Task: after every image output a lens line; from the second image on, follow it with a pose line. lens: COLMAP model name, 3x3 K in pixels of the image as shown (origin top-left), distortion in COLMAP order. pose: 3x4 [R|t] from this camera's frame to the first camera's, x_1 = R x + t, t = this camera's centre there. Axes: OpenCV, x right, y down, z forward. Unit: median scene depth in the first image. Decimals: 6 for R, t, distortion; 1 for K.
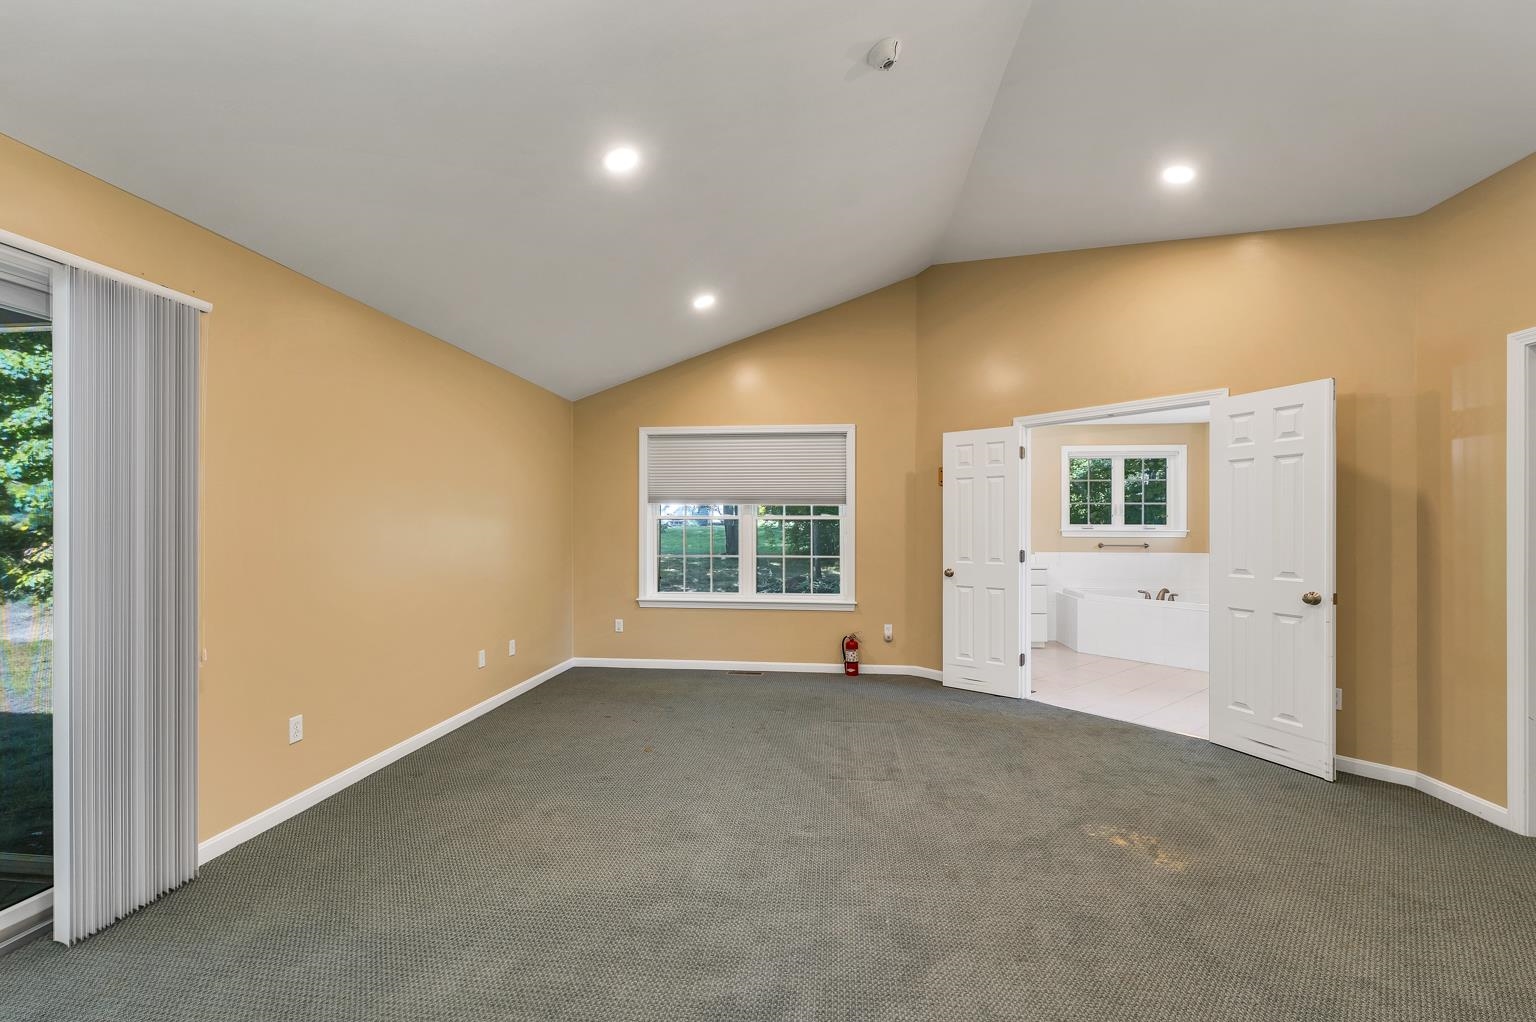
lens RADIAL K [[635.4, 0, 763.3], [0, 635.4, 521.3], [0, 0, 1]] dist [0.001164, 0.000041]
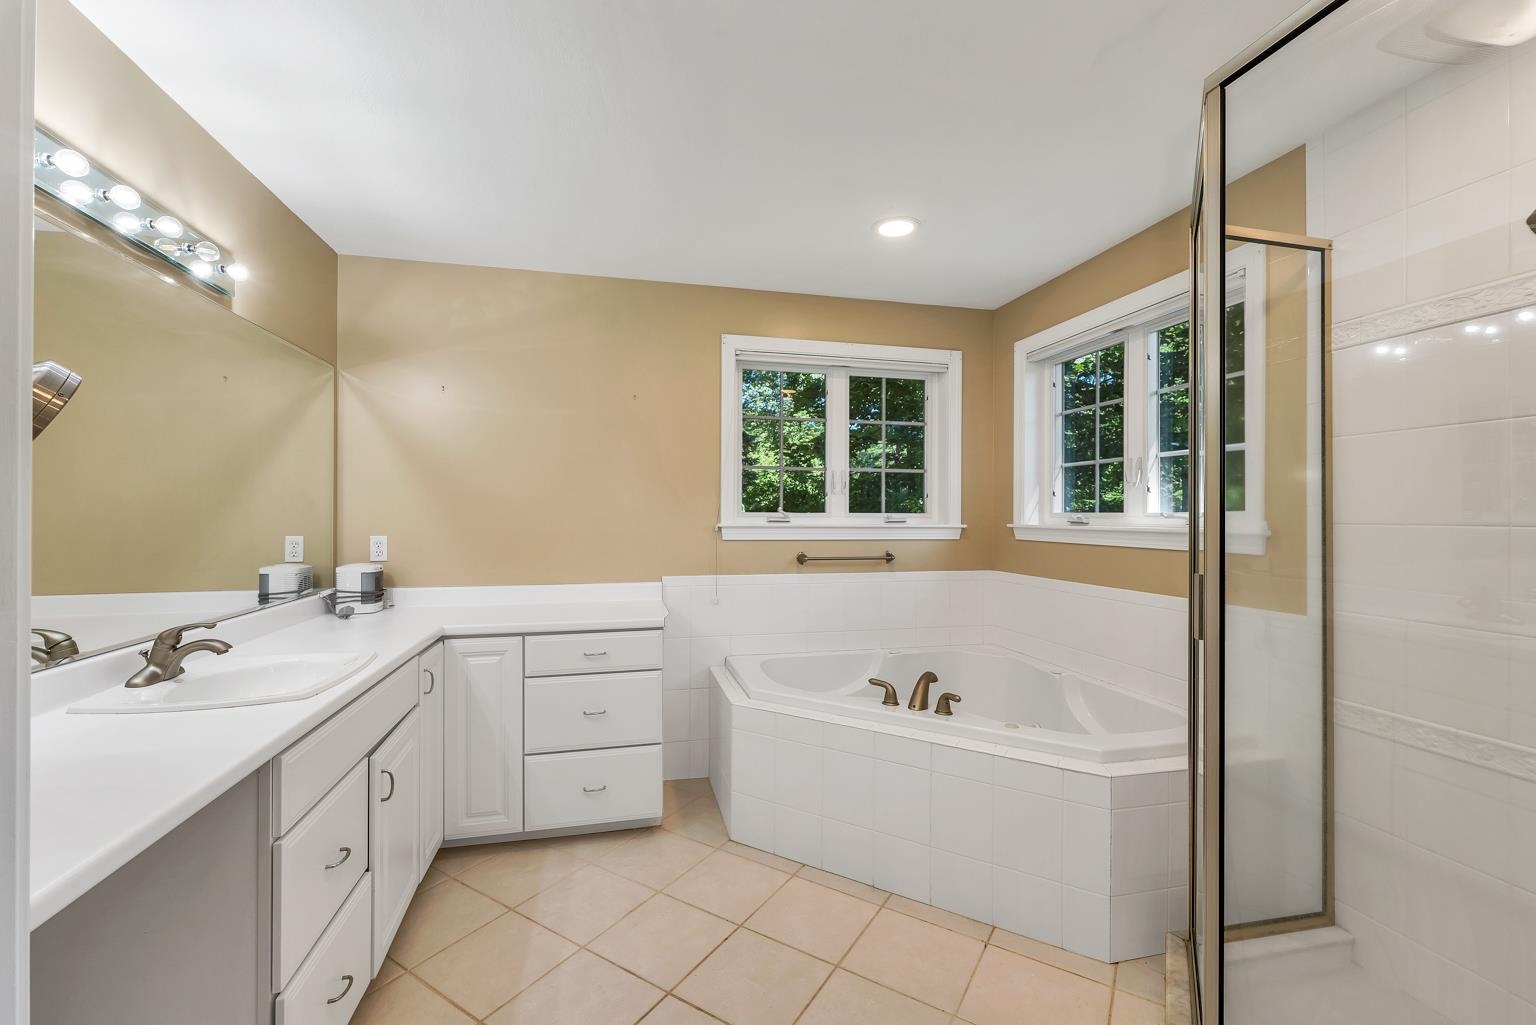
lens RADIAL K [[632.1, 0, 765.2], [0, 632.1, 514.2], [0, 0, 1]] dist [0.002569, 0.000059]
pose [[0.940876, 0.003496, 0.338734, 0.354956], [-0.004969, 0.999982, 0.003482, 0.004876], [-0.338716, -0.004959, 0.940876, 0.585778]]
